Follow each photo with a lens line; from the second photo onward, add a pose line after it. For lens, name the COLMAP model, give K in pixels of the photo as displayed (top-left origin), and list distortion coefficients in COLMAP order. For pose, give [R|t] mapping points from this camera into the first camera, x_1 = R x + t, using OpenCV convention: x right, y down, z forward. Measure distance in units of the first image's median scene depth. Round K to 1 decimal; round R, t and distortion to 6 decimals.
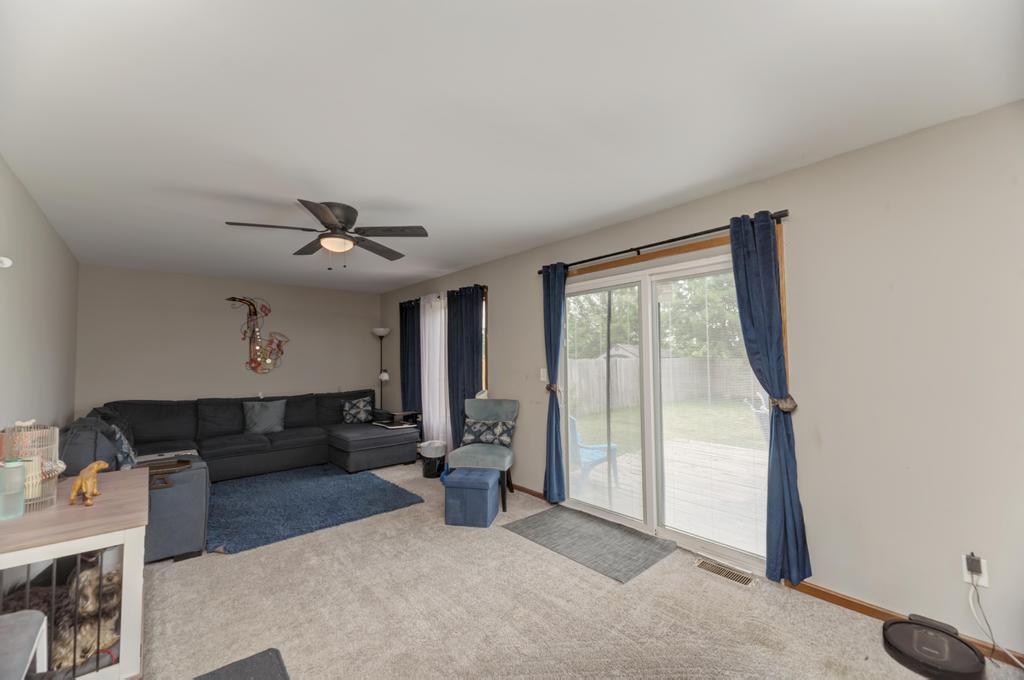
lens RADIAL K [[410.1, 0, 512.1], [0, 410.1, 343.1], [0, 0, 1]] dist [0.004055, -0.000137]
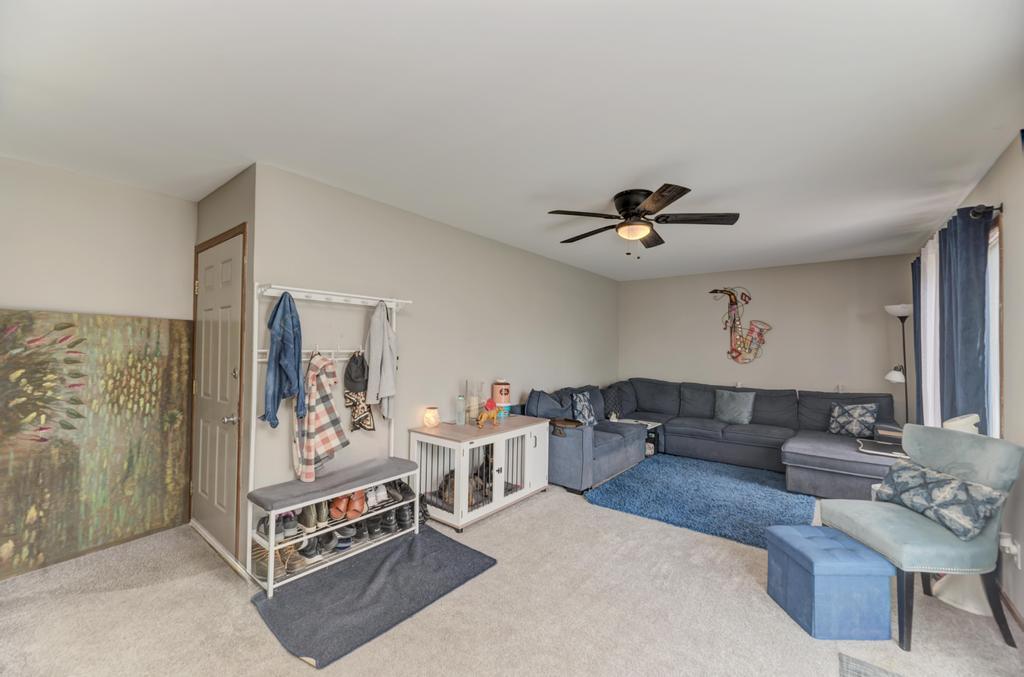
lens RADIAL K [[413.9, 0, 510.4], [0, 413.9, 341.6], [0, 0, 1]] dist [-0.001090, -0.000110]
pose [[0.182670, -0.004720, -0.983163, 0.277509], [0.025507, 0.999675, -0.000060, 0.008816], [0.982843, -0.025067, 0.182731, 0.294982]]
